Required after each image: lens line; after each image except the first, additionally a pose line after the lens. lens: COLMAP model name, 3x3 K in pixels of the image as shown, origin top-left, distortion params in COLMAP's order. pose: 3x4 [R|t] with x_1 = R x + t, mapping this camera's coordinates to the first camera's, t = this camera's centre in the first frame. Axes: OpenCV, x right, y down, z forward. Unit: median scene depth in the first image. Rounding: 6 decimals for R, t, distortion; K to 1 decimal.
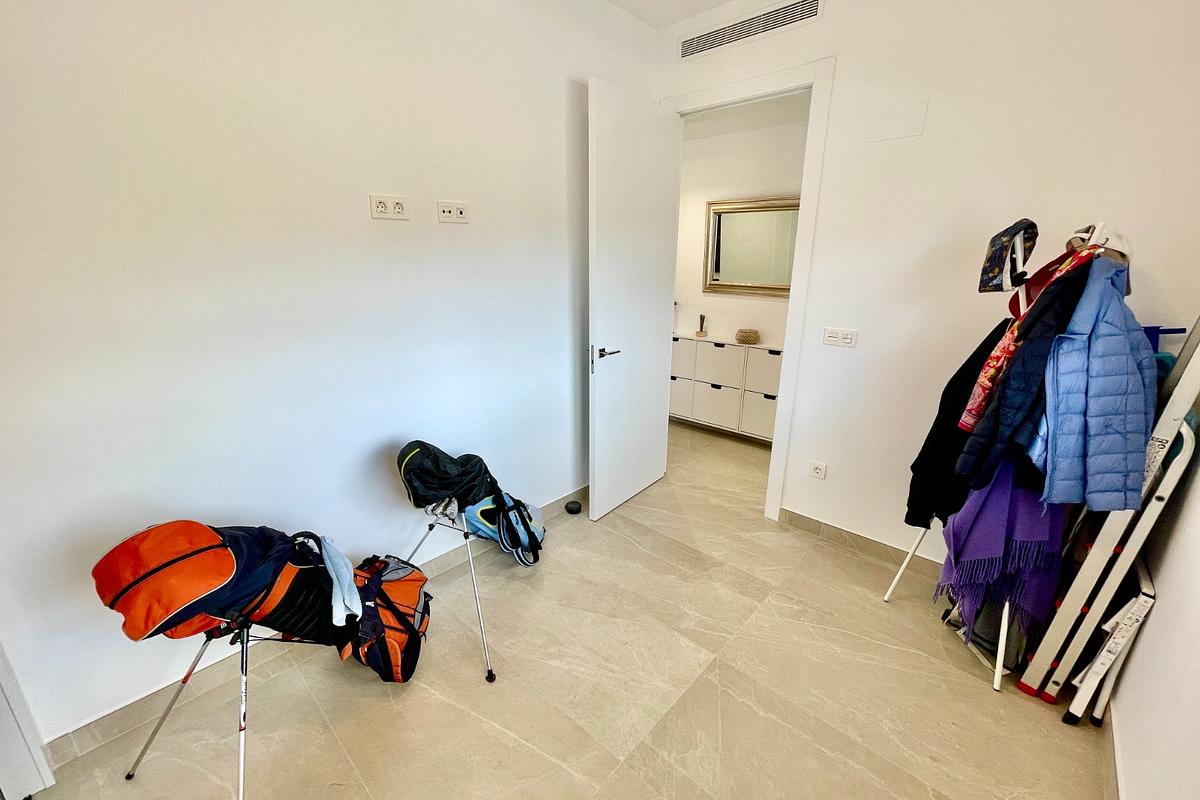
lens RADIAL K [[478.8, 0, 594.0], [0, 478.8, 397.2], [0, 0, 1]] dist [-0.008405, 0.000472]
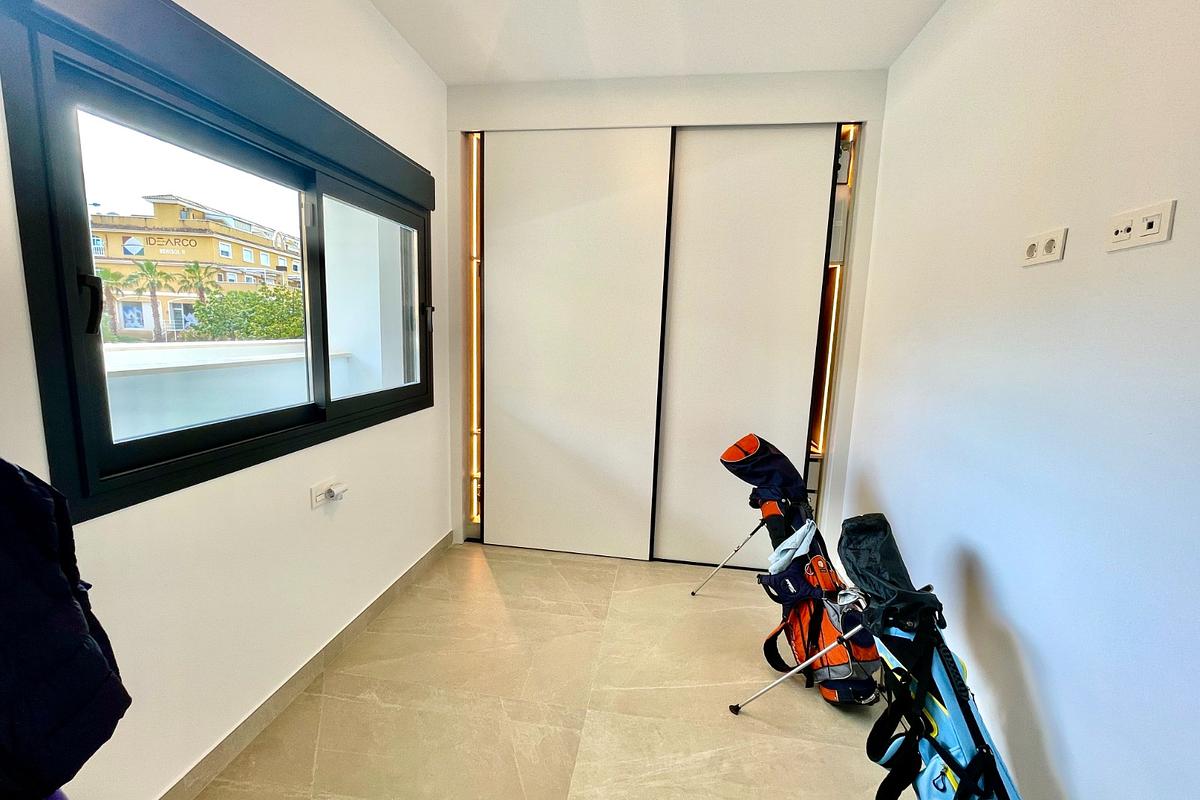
lens RADIAL K [[478.8, 0, 594.0], [0, 478.8, 397.2], [0, 0, 1]] dist [-0.008405, 0.000472]
pose [[-0.818018, 0.045526, -0.573389, 0.572595], [-0.198760, 0.913083, 0.356054, -0.321605], [0.539761, 0.405225, -0.737869, 1.288664]]
